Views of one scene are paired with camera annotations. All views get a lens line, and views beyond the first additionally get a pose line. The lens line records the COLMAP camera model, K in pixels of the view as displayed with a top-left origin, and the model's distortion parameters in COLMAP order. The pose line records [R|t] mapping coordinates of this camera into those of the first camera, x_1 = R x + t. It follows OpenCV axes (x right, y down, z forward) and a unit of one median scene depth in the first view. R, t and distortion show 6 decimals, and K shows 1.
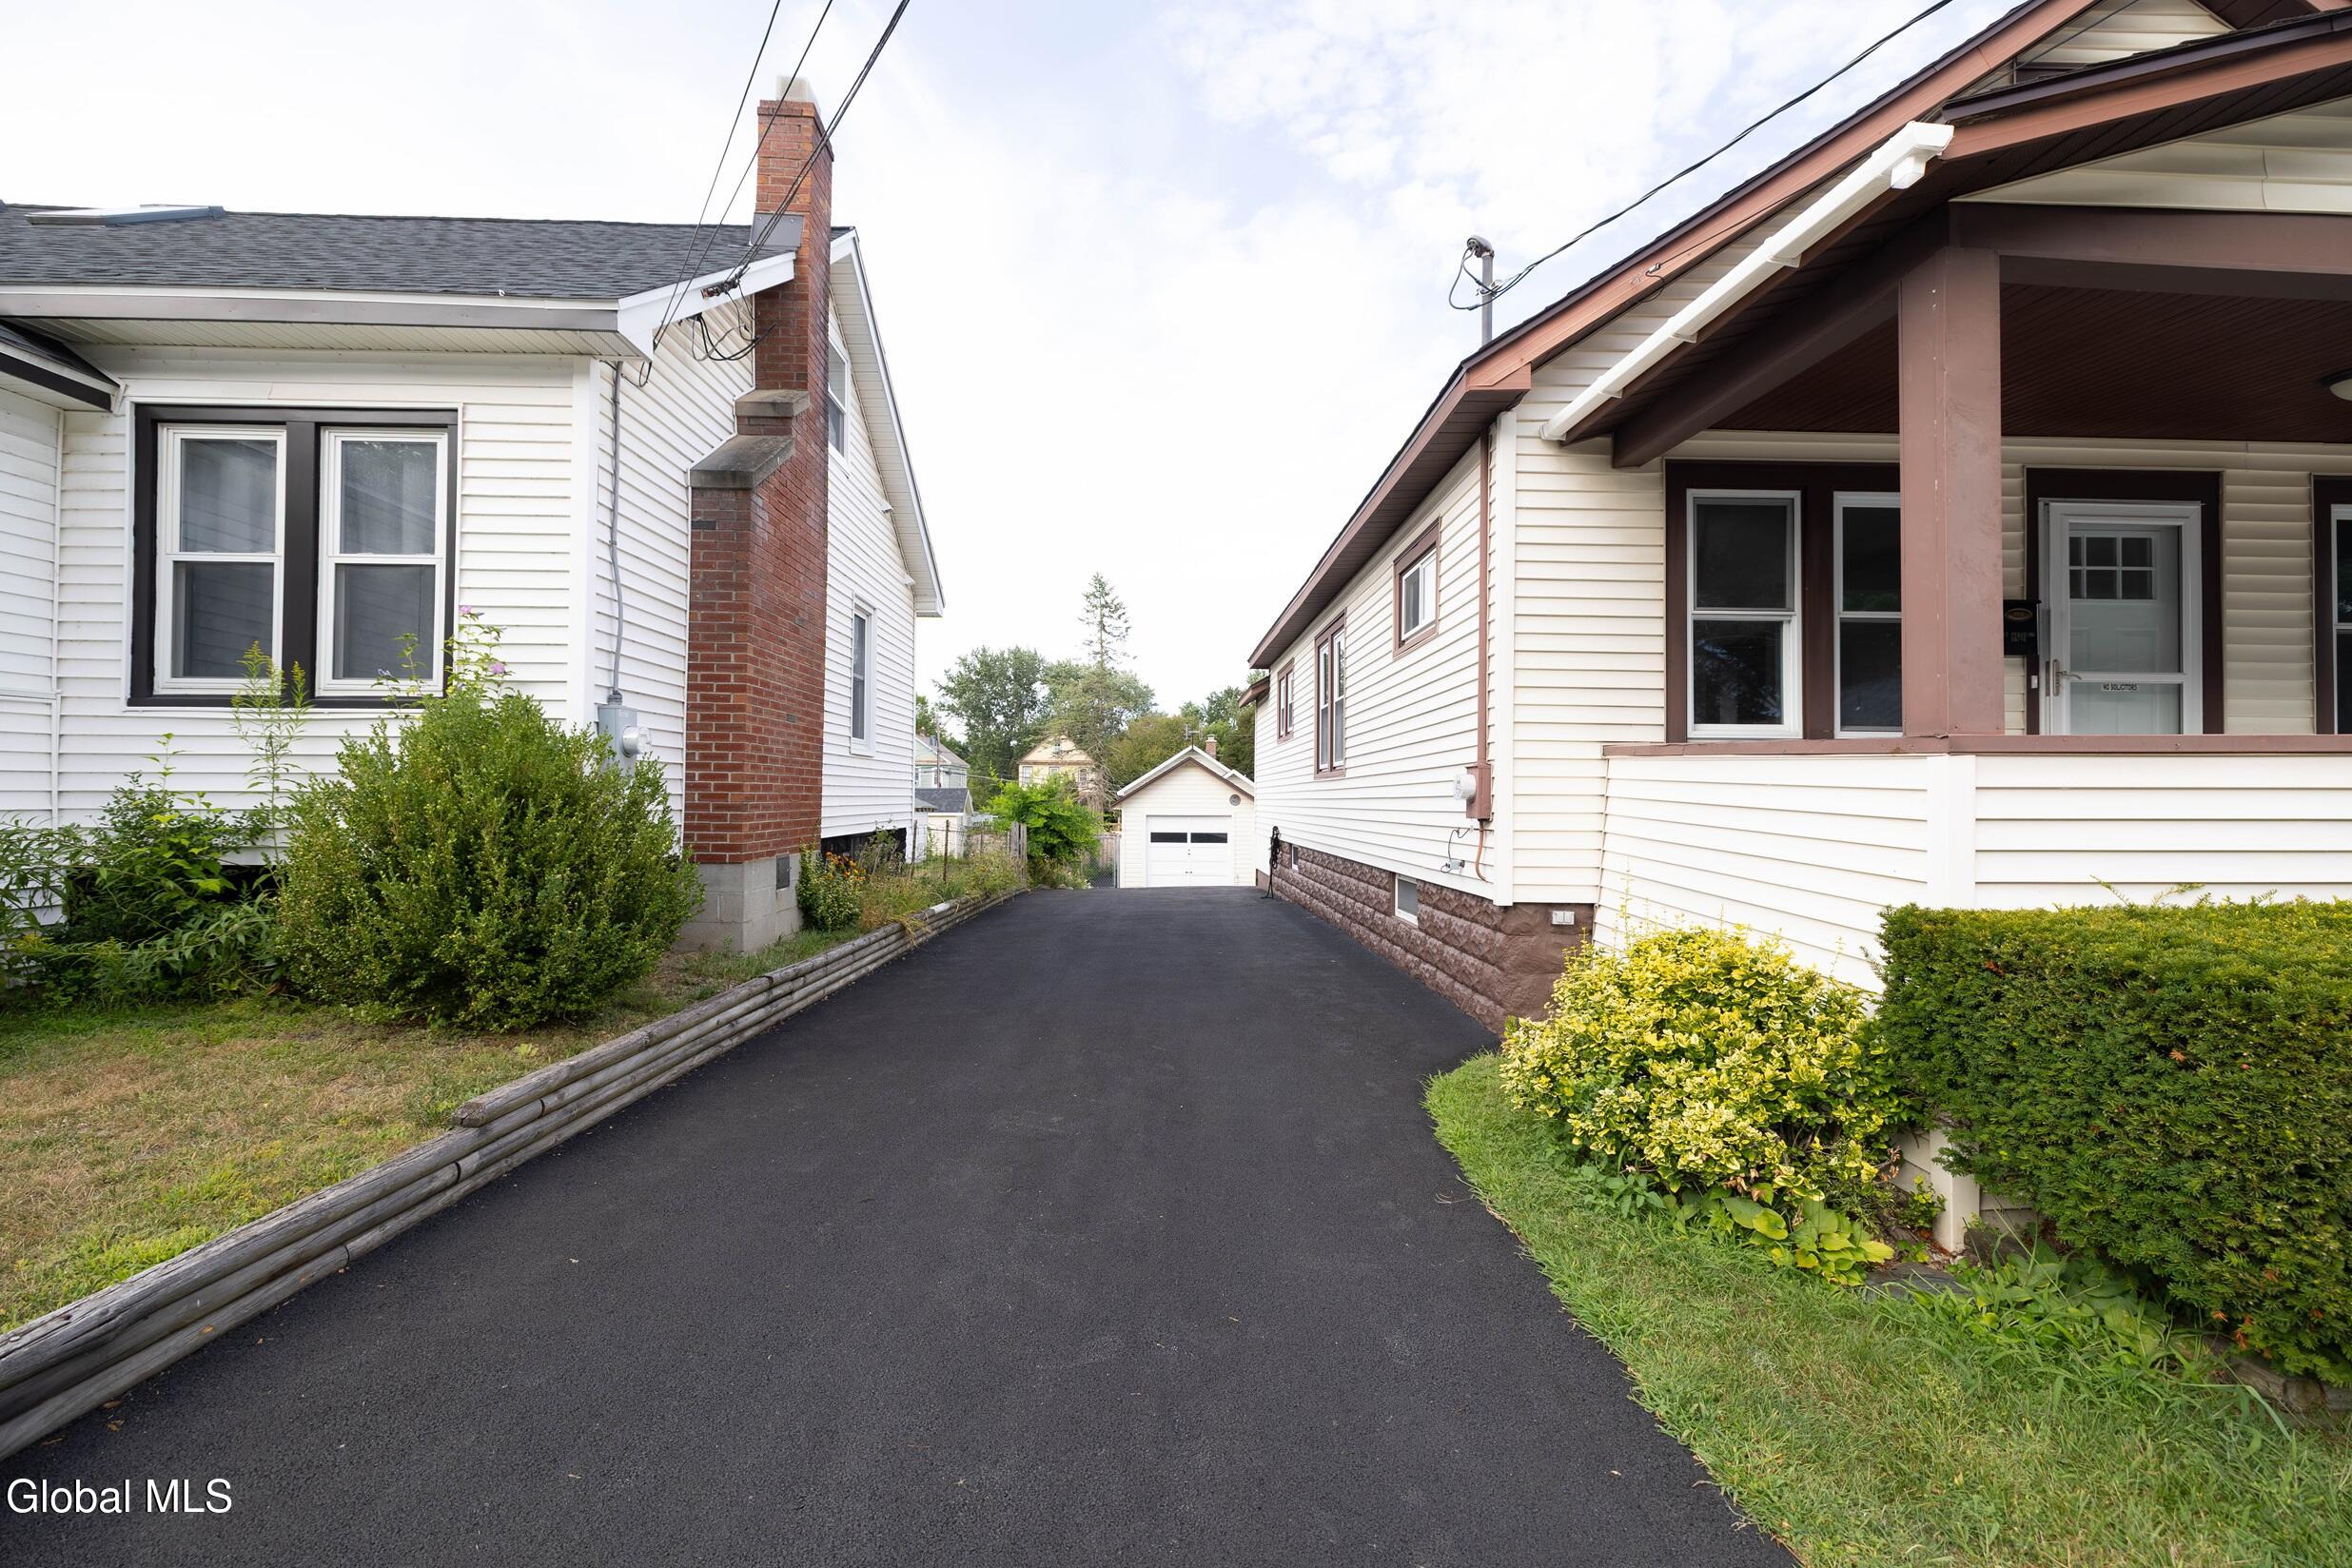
lens RADIAL K [[988.2, 0, 1180.0], [0, 988.2, 789.9], [0, 0, 1]] dist [0.001119, -0.000795]
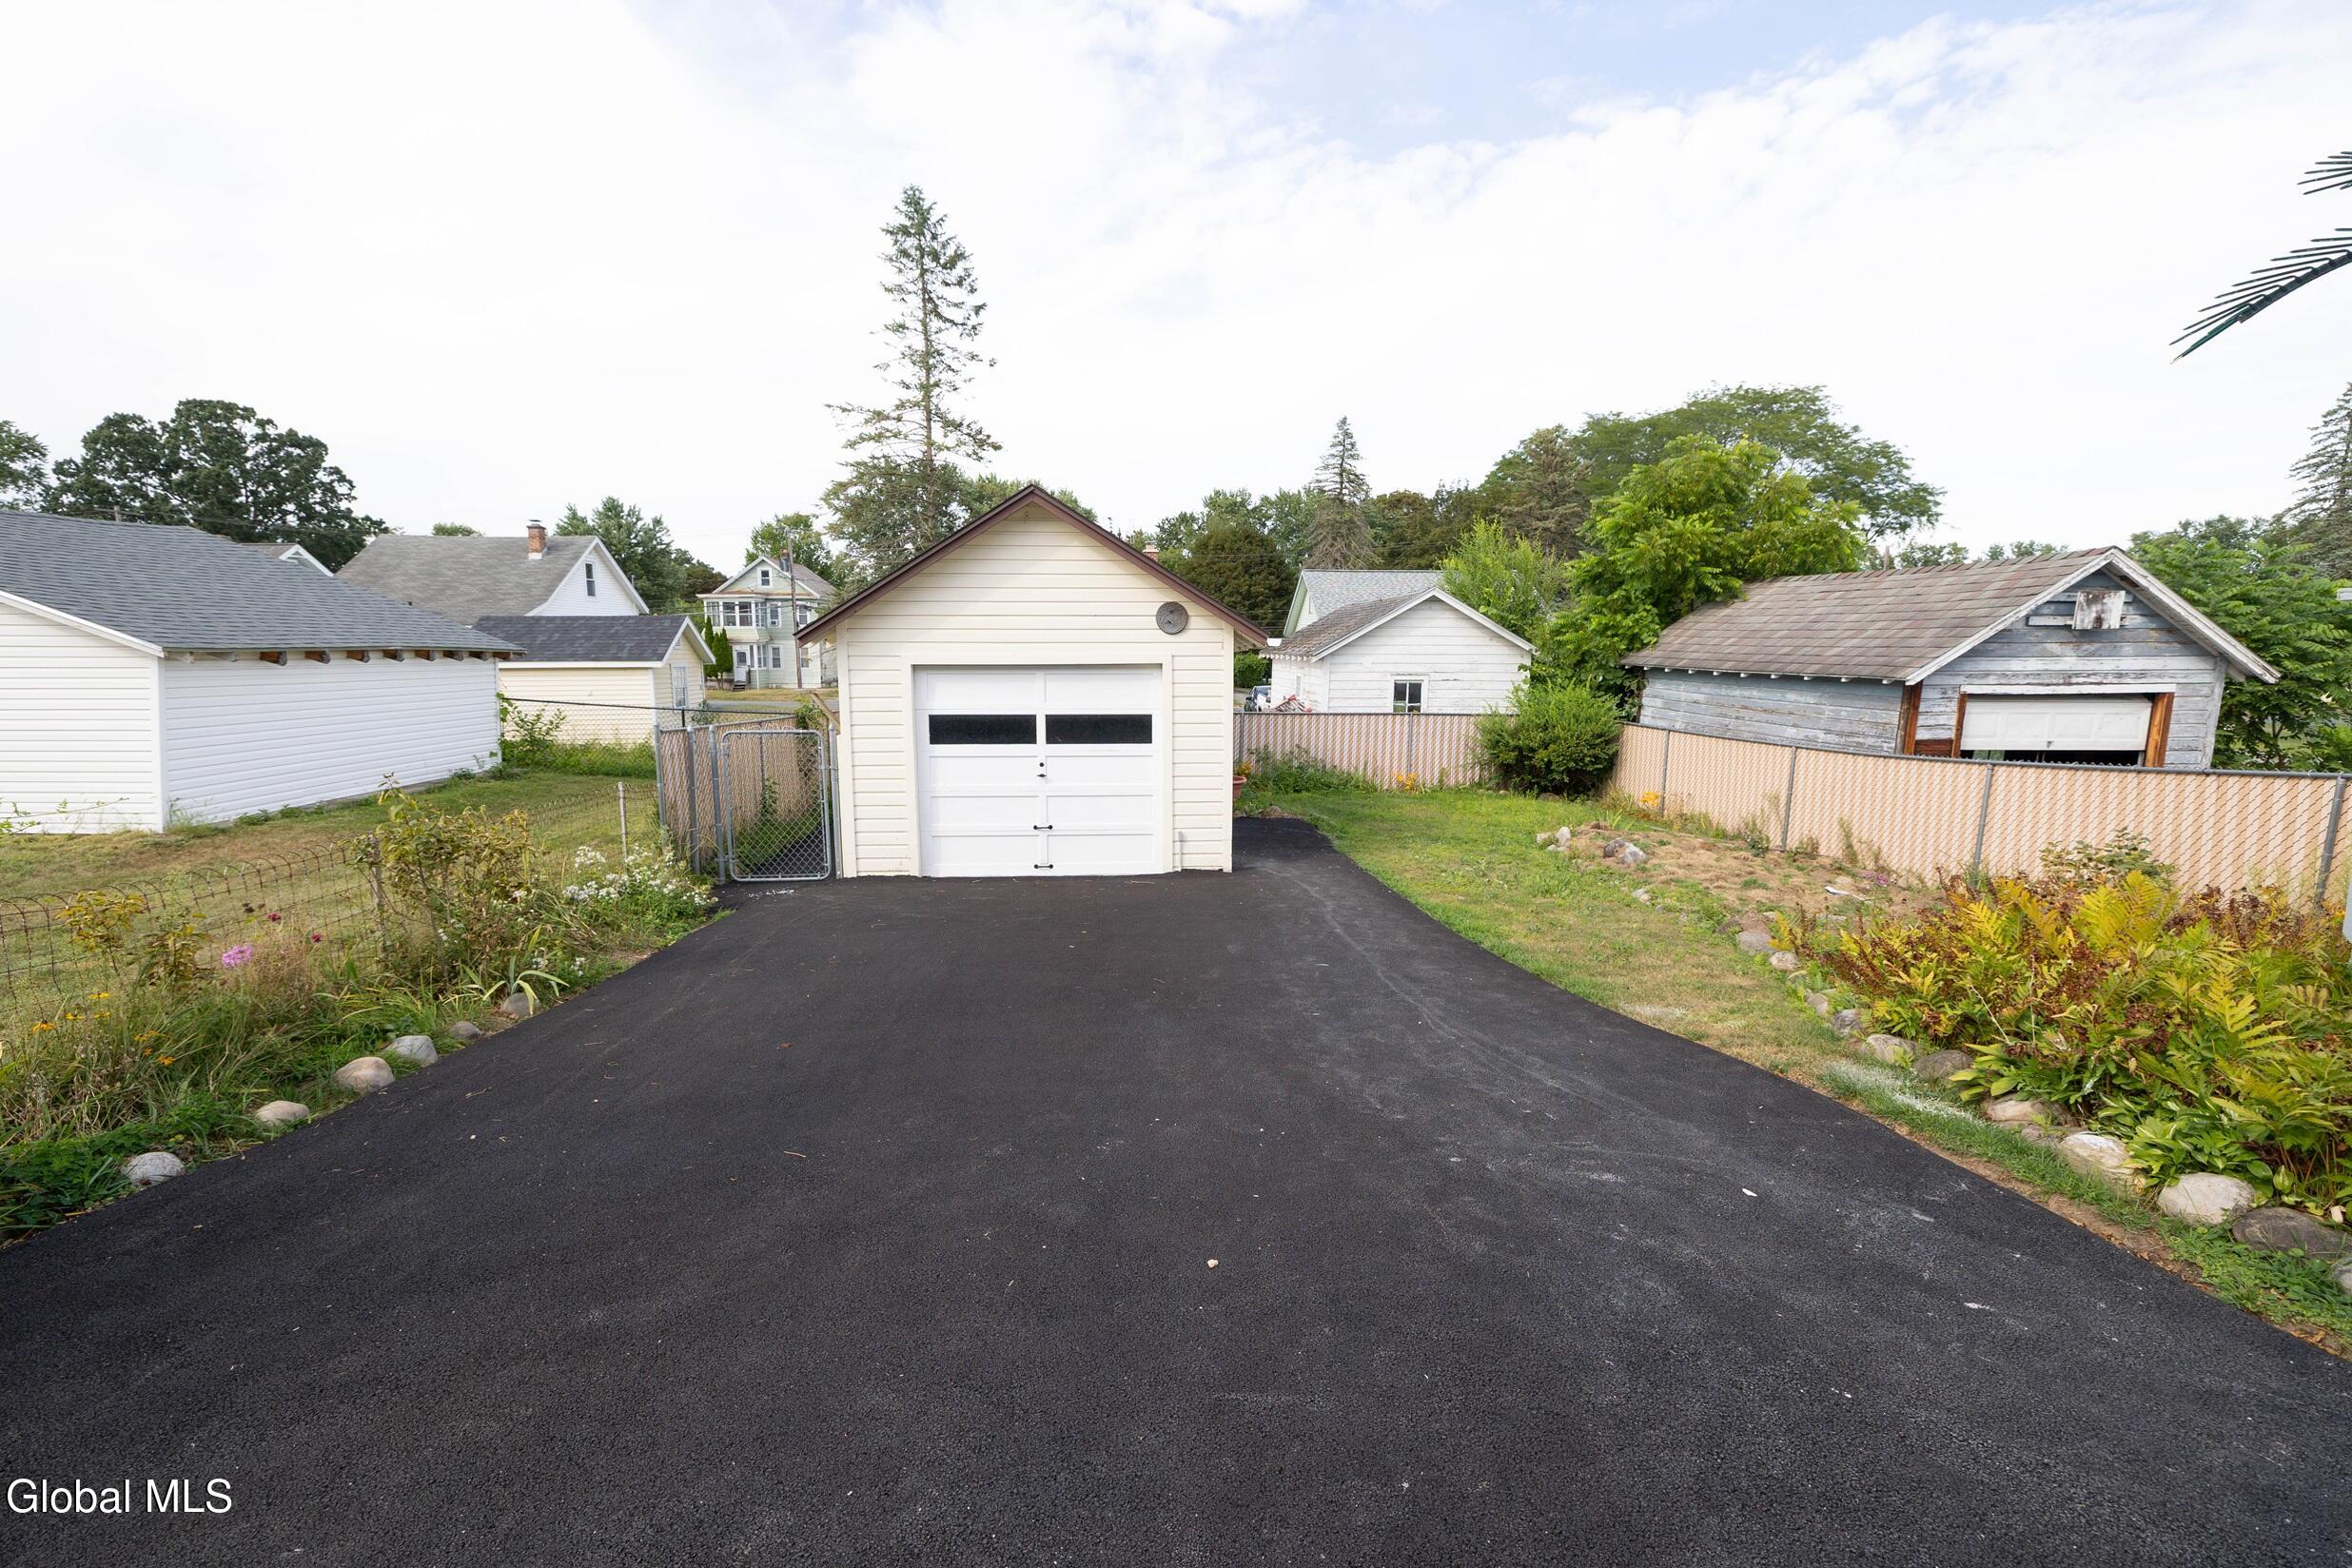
lens RADIAL K [[988.2, 0, 1176.3], [0, 988.2, 777.5], [0, 0, 1]] dist [0.001119, -0.000795]
pose [[0.999188, -0.009847, 0.039079, 0.029899], [0.004198, 0.989843, 0.142100, 0.010852], [-0.040082, -0.141821, 0.989081, 0.449332]]
